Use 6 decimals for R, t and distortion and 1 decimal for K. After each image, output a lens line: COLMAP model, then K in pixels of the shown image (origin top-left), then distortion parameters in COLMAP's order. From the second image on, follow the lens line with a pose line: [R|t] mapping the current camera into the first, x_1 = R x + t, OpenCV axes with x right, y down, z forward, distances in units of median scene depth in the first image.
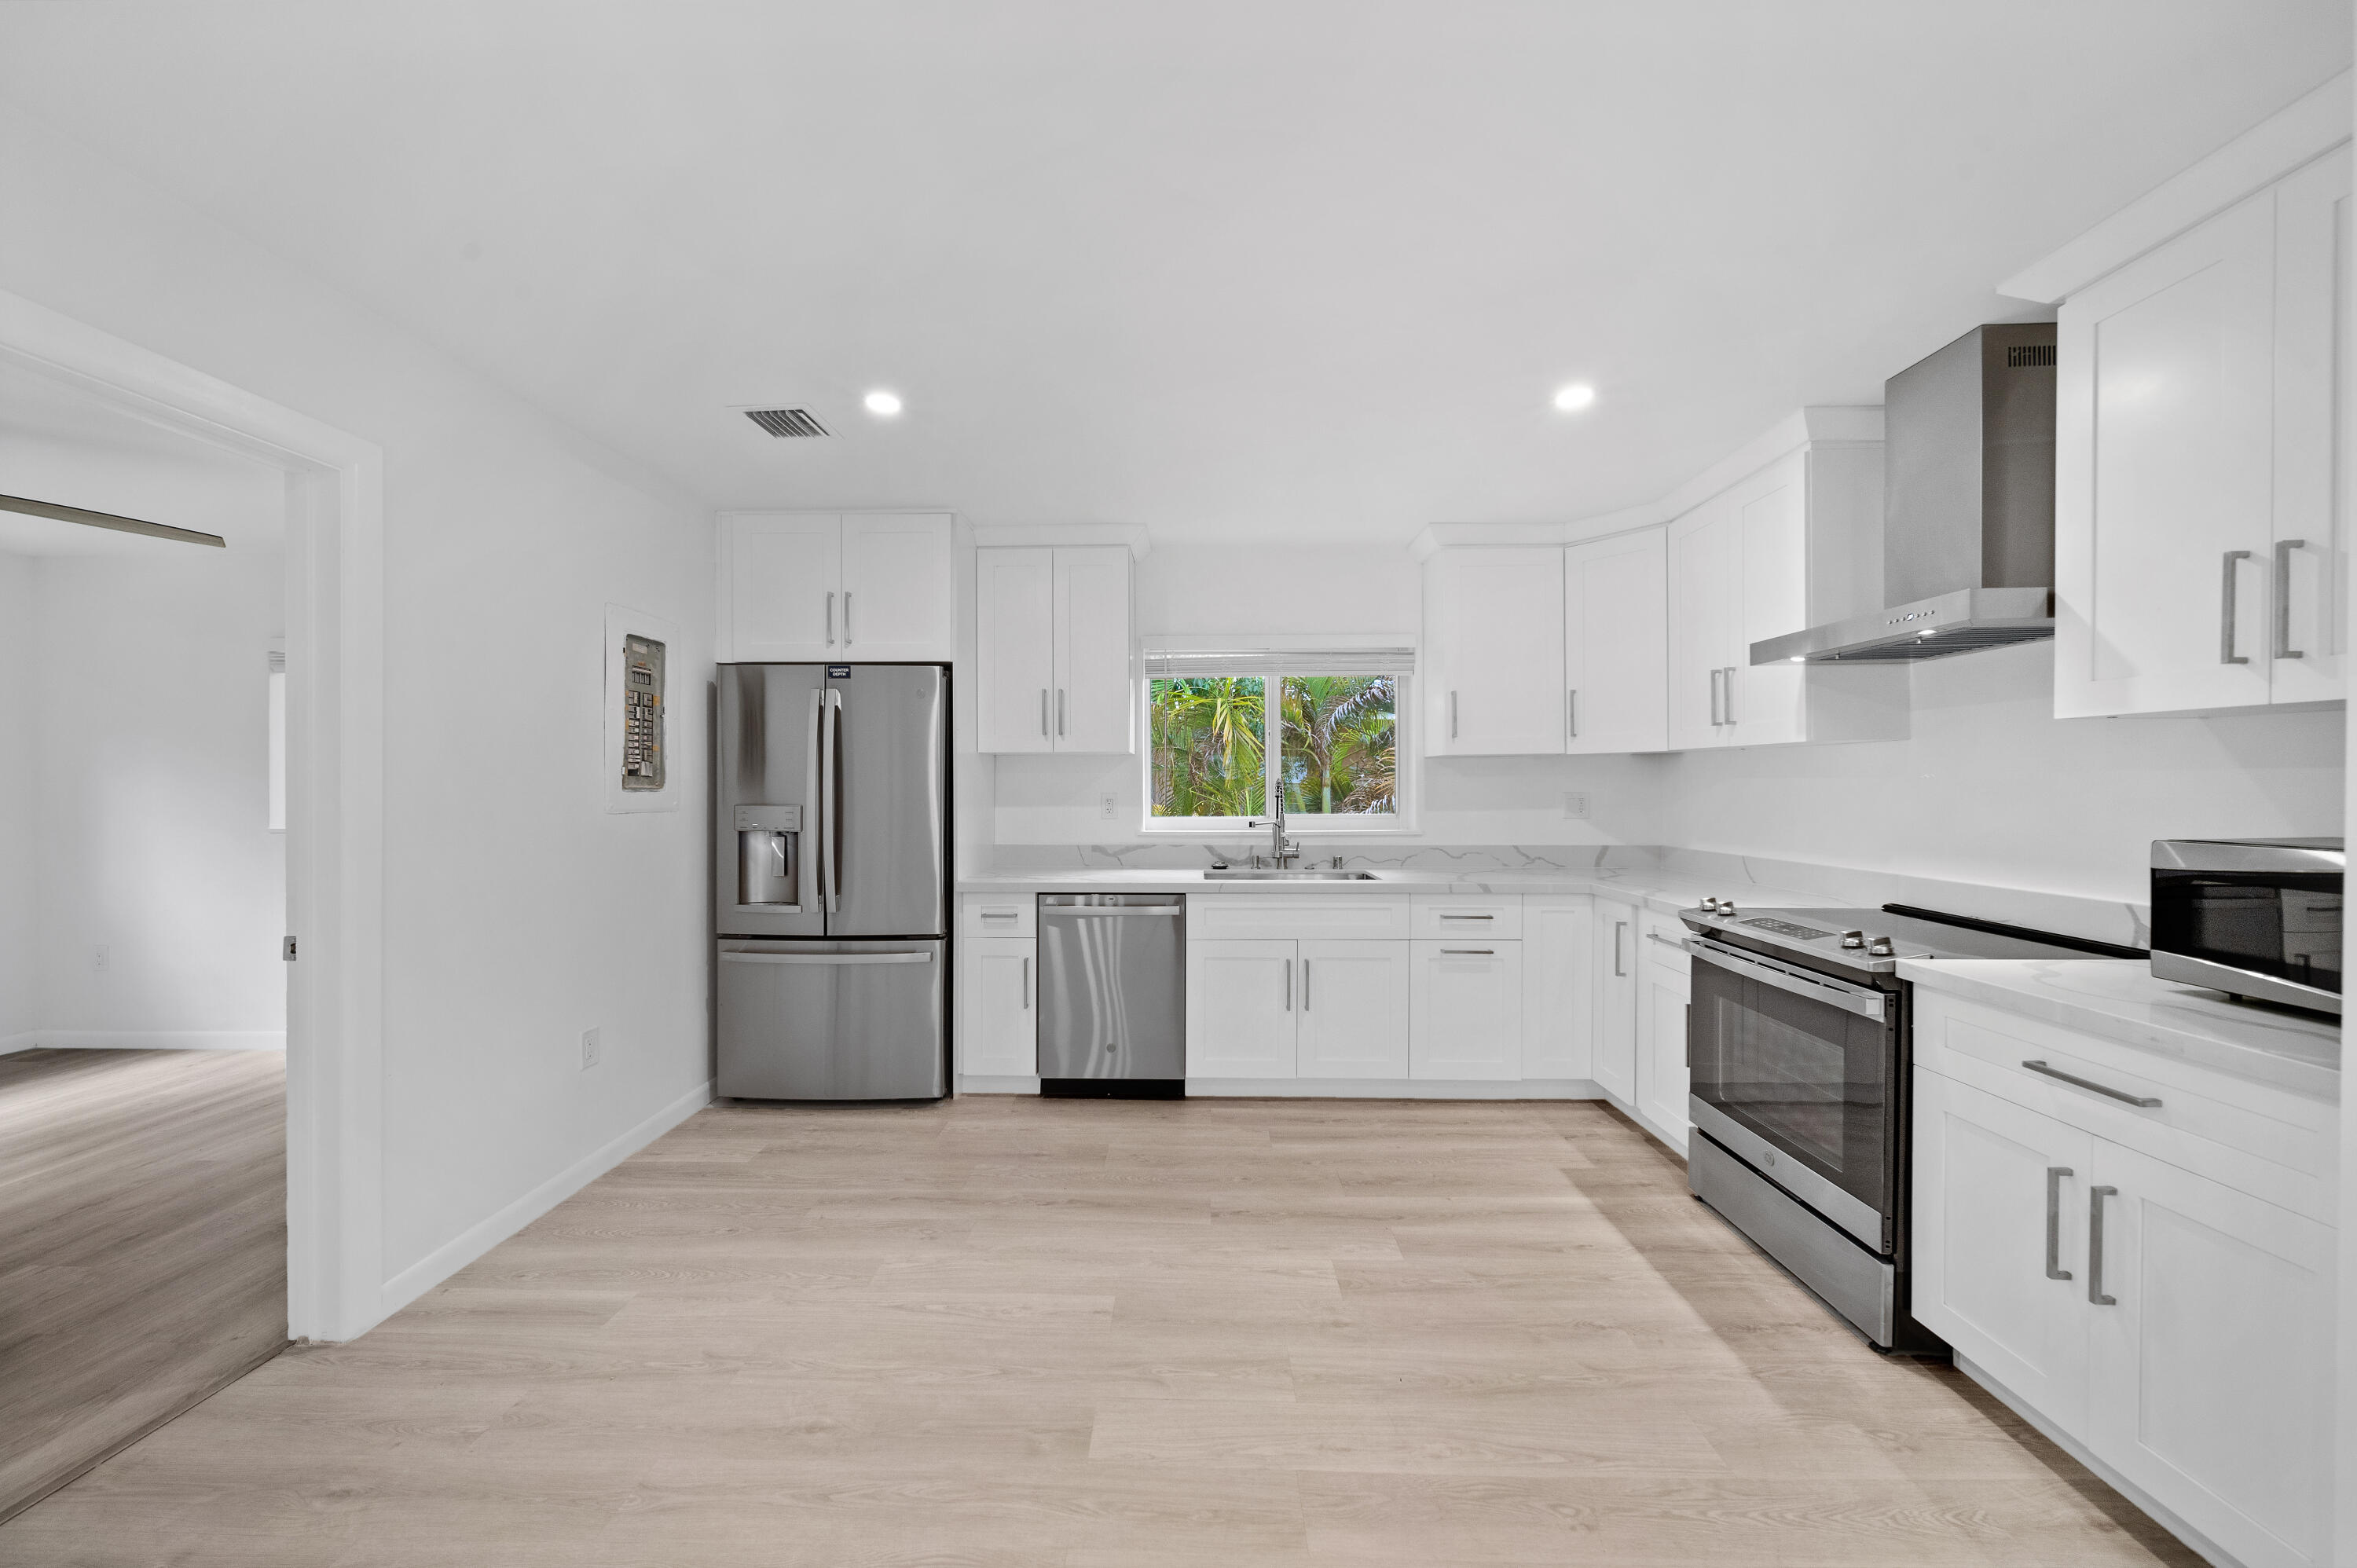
lens RADIAL K [[831.1, 0, 1175.3], [0, 831.1, 783.6], [0, 0, 1]] dist [0.001060, -0.001390]
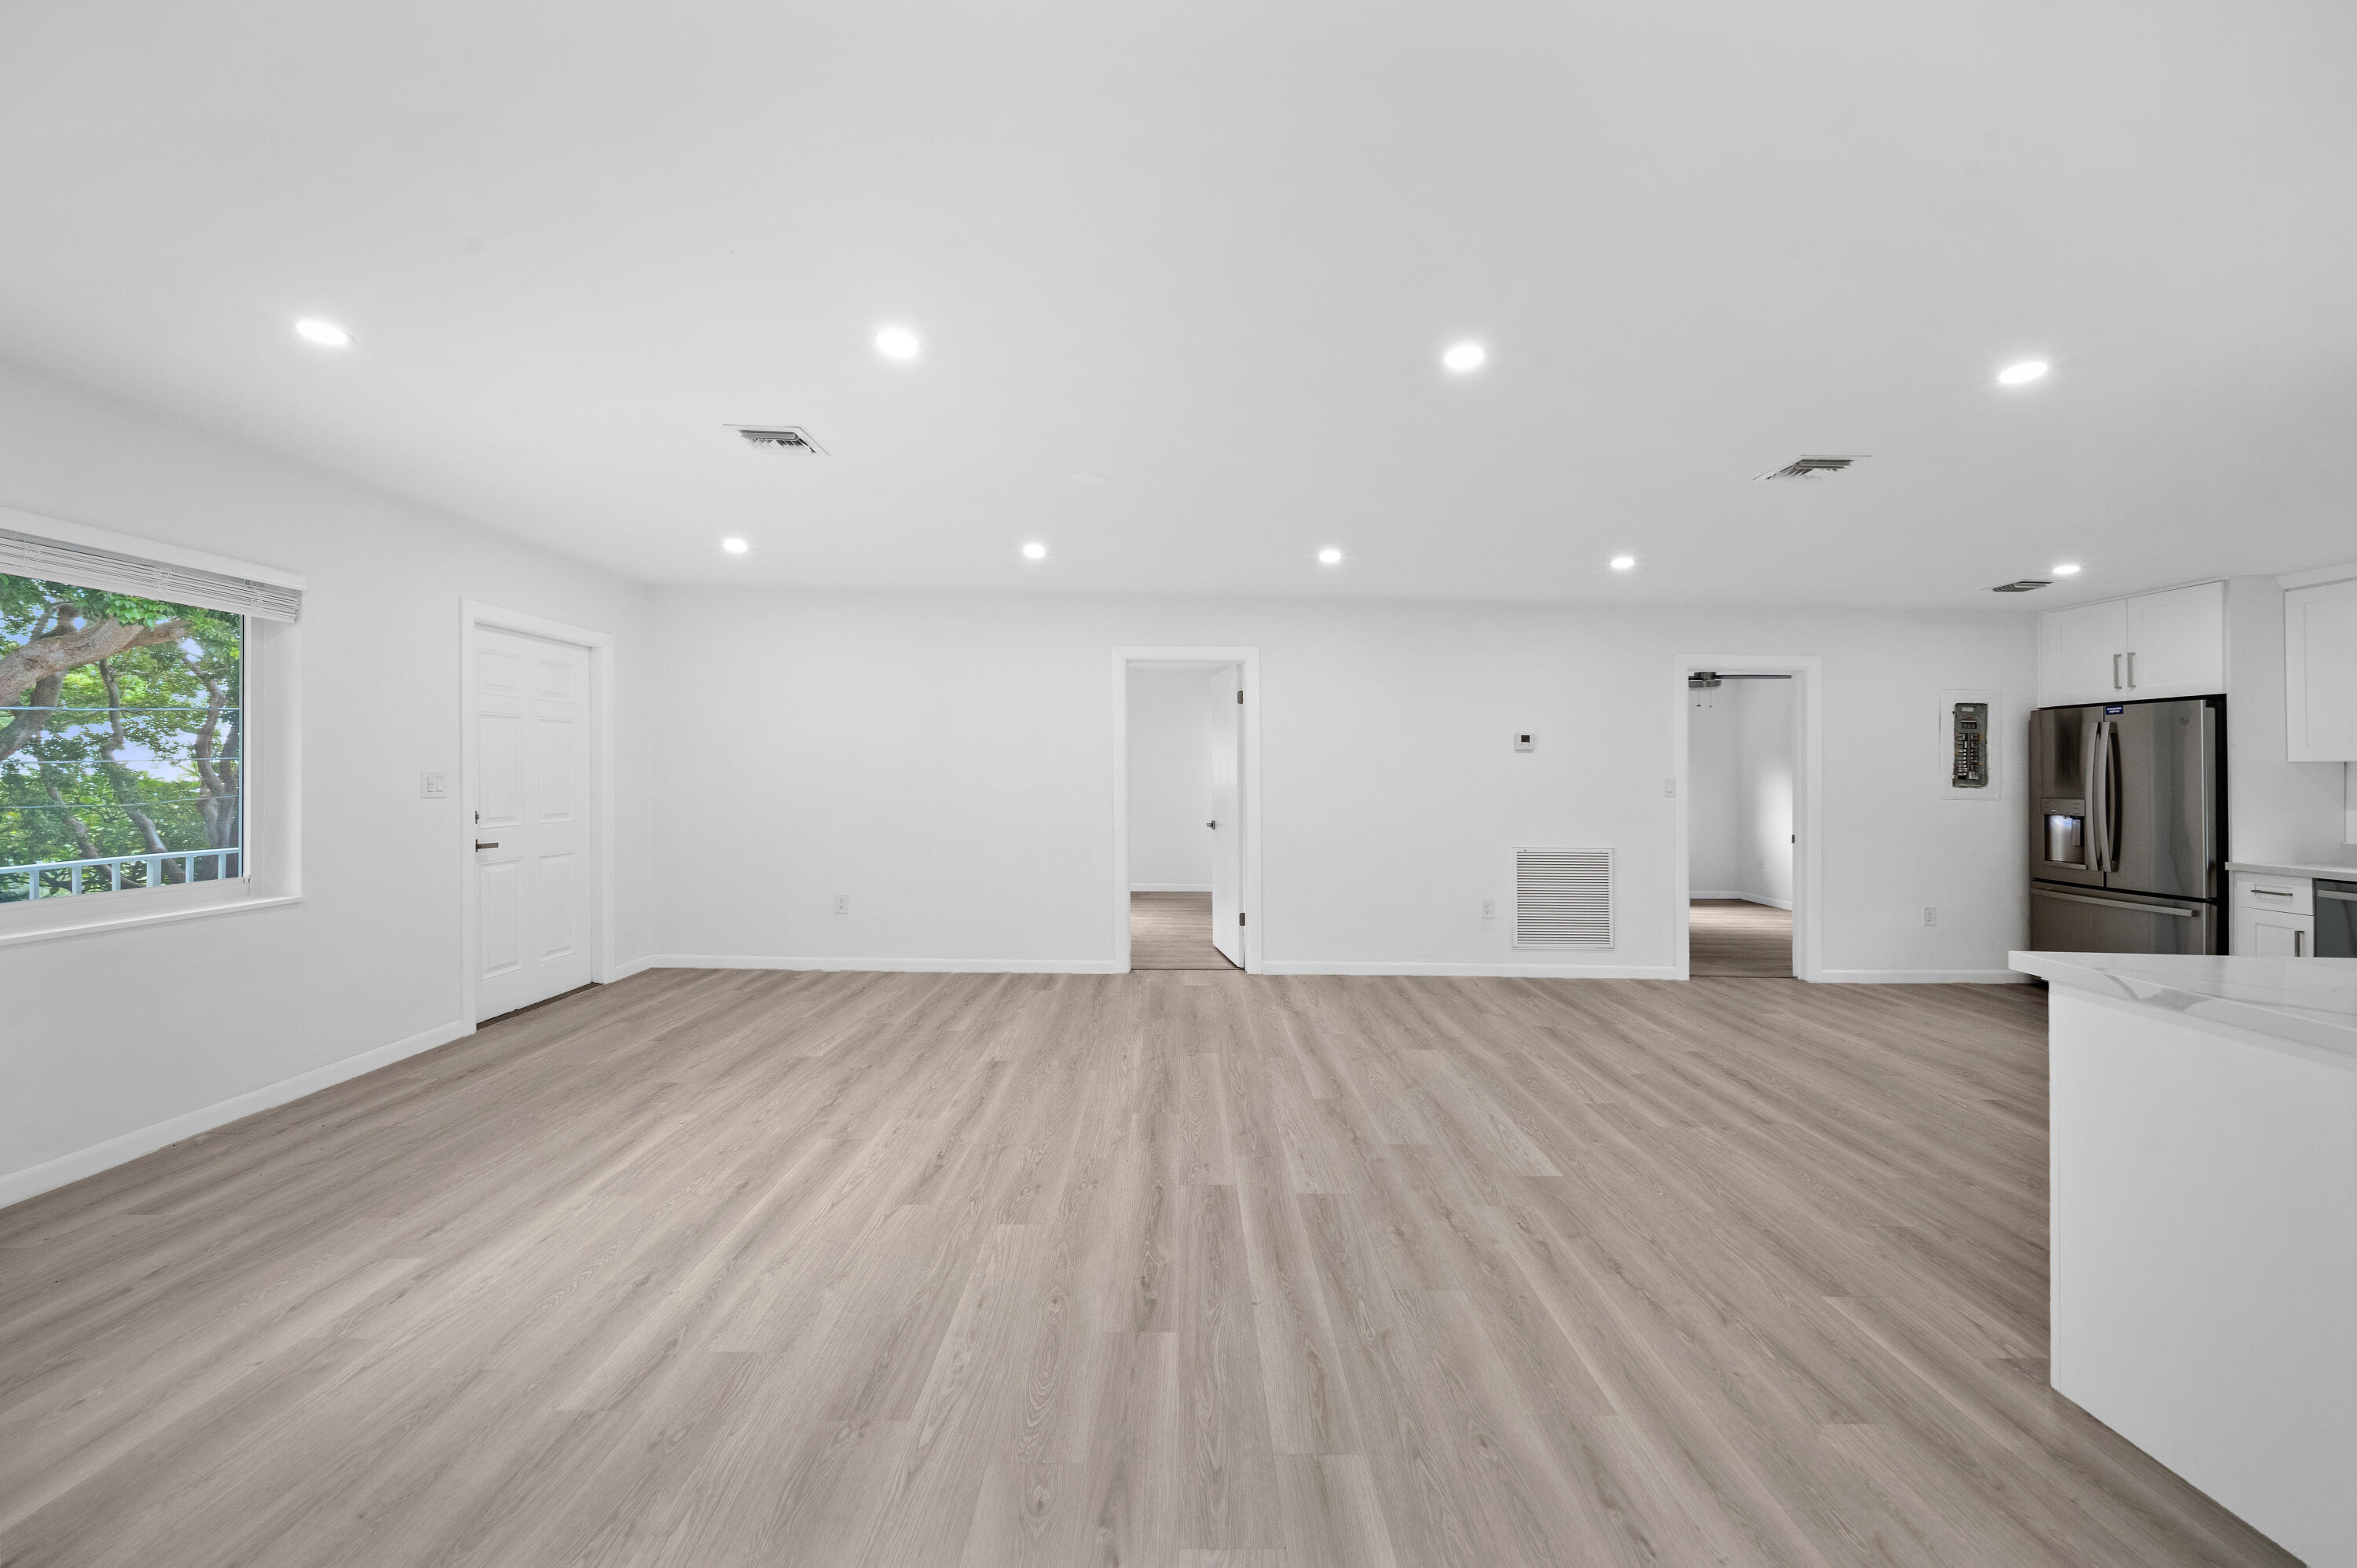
lens RADIAL K [[831.1, 0, 1190.5], [0, 831.1, 774.3], [0, 0, 1]] dist [0.001060, -0.001390]
pose [[0.030744, -0.003717, -0.999520, 1.015201], [-0.012976, 0.999907, -0.004118, 0.008413], [0.999443, 0.013096, 0.030693, -0.684124]]
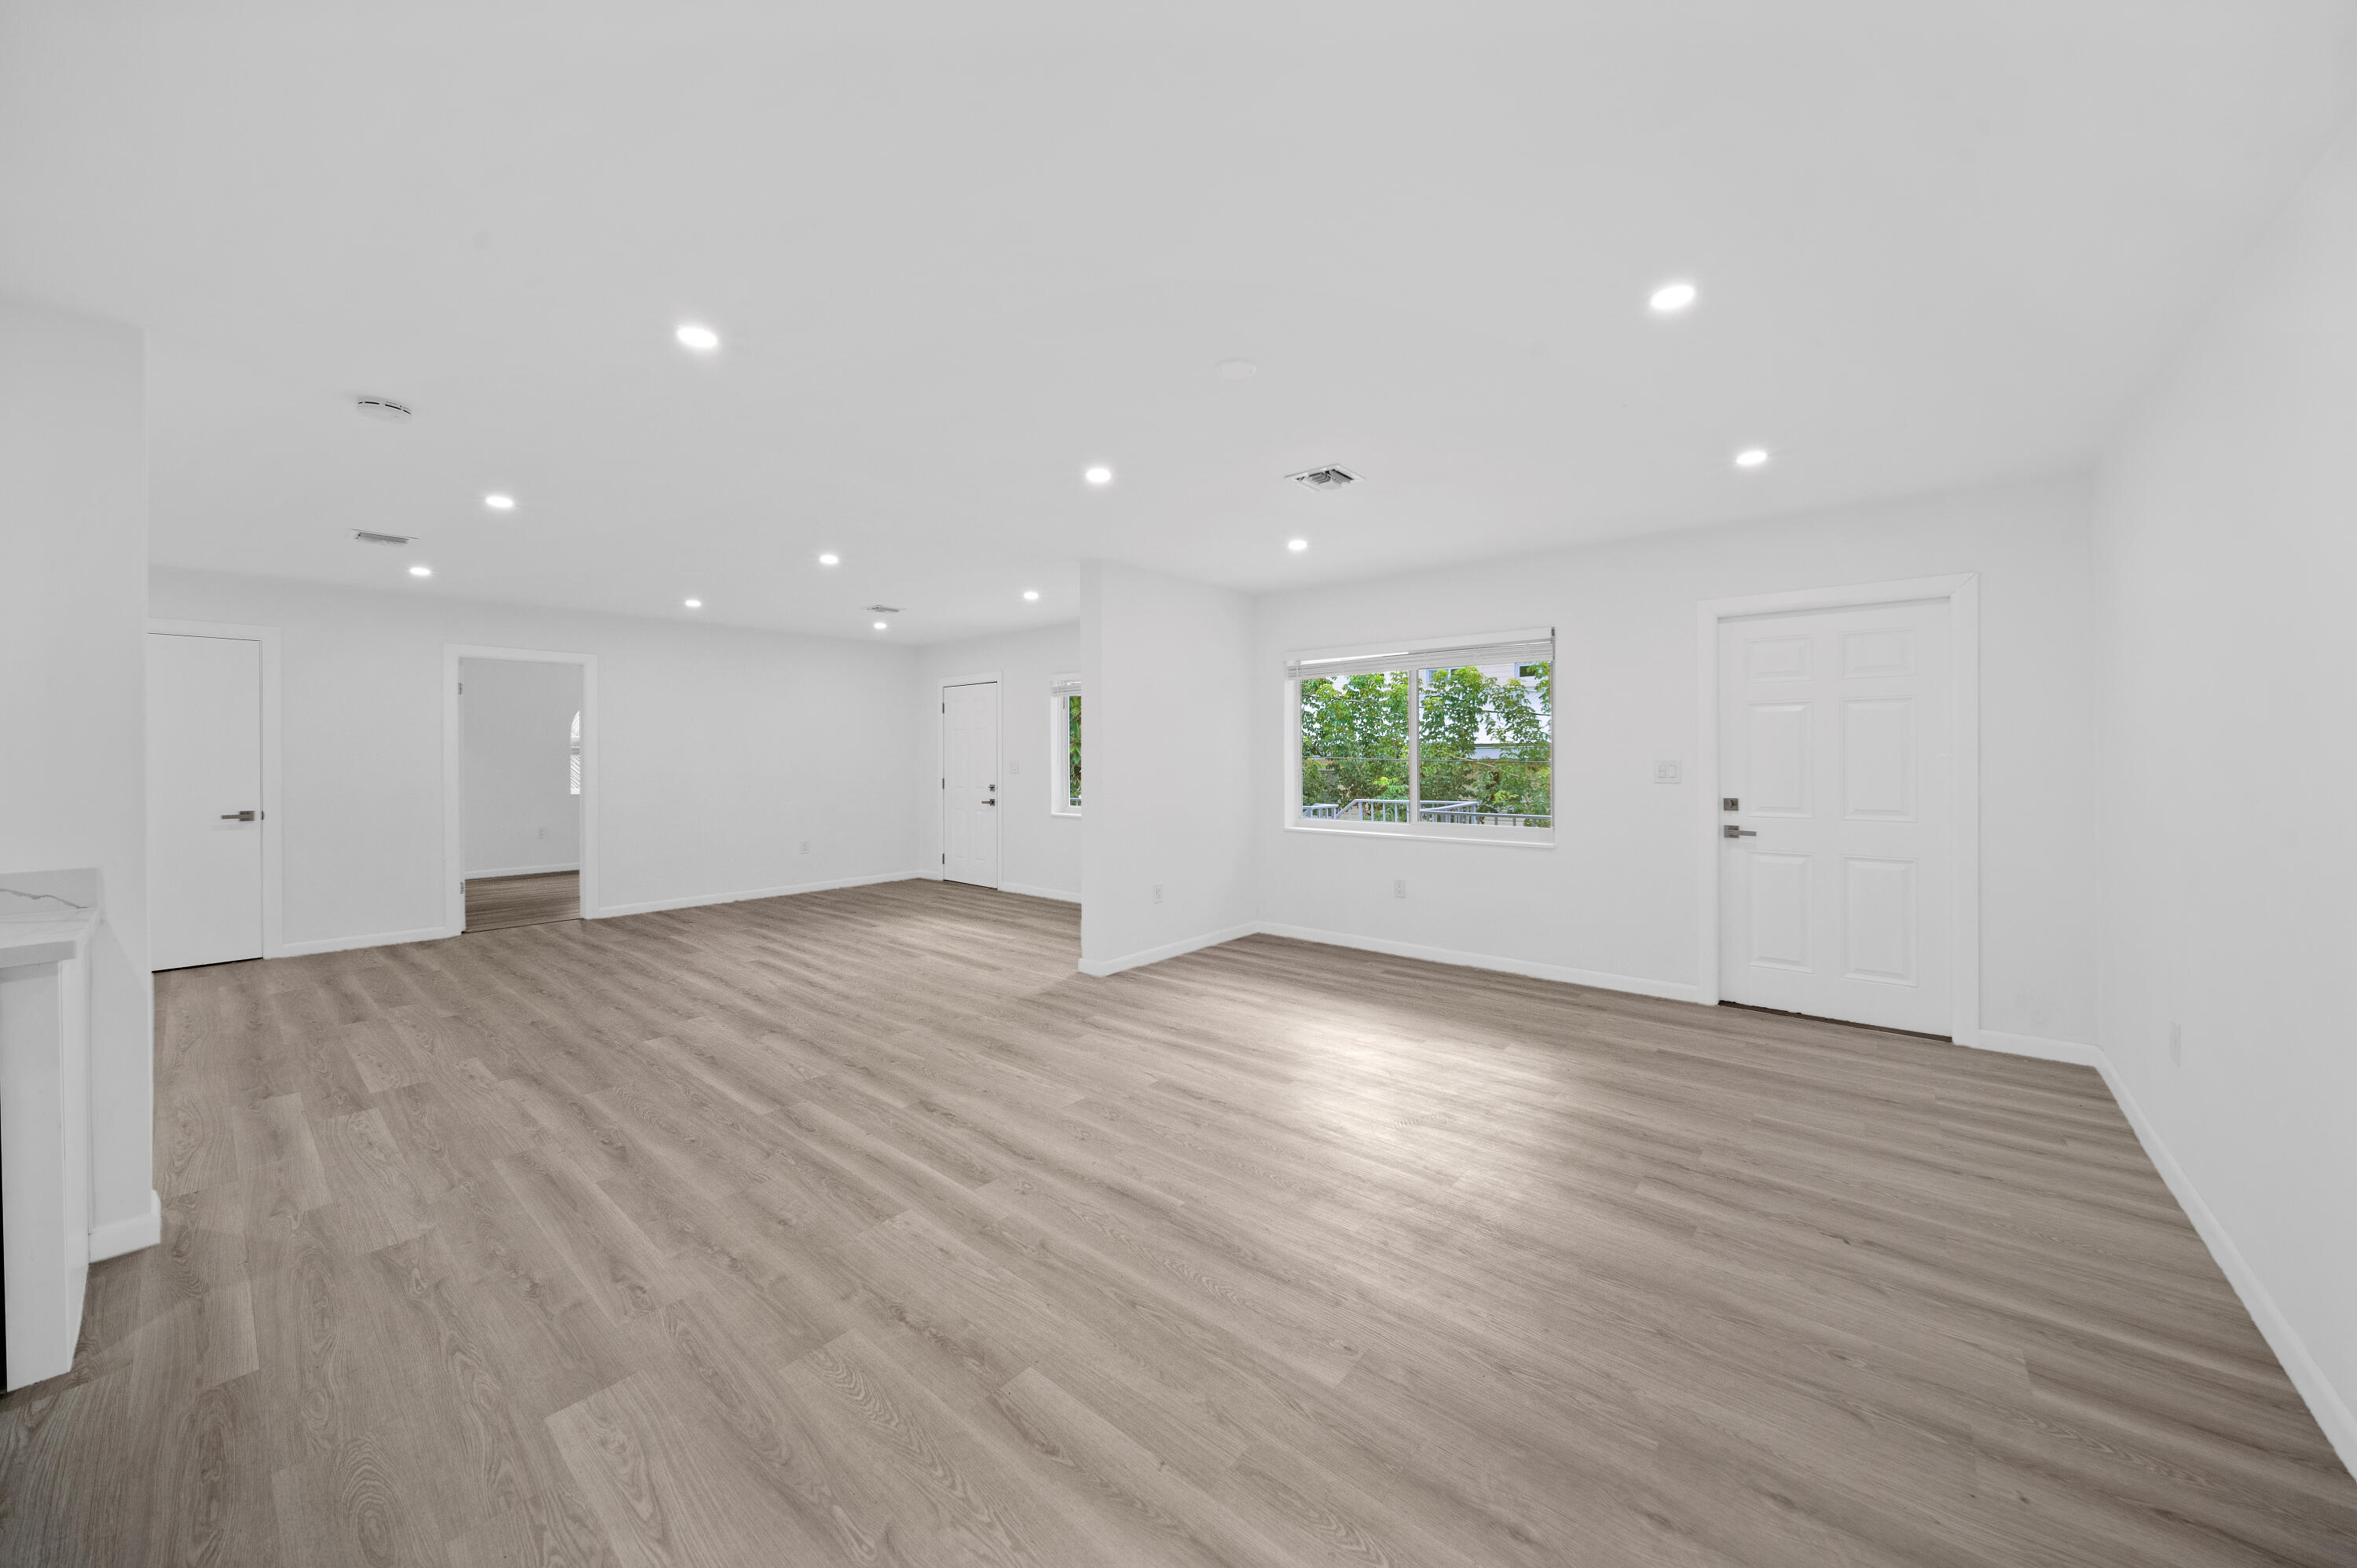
lens RADIAL K [[830.3, 0, 1179.4], [0, 830.3, 766.3], [0, 0, 1]] dist [0.000823, -0.000515]
pose [[-0.777099, -0.004923, 0.629359, -0.415251], [0.004535, 0.999900, 0.013421, -0.000957], [-0.629361, 0.013284, -0.776999, -0.139926]]
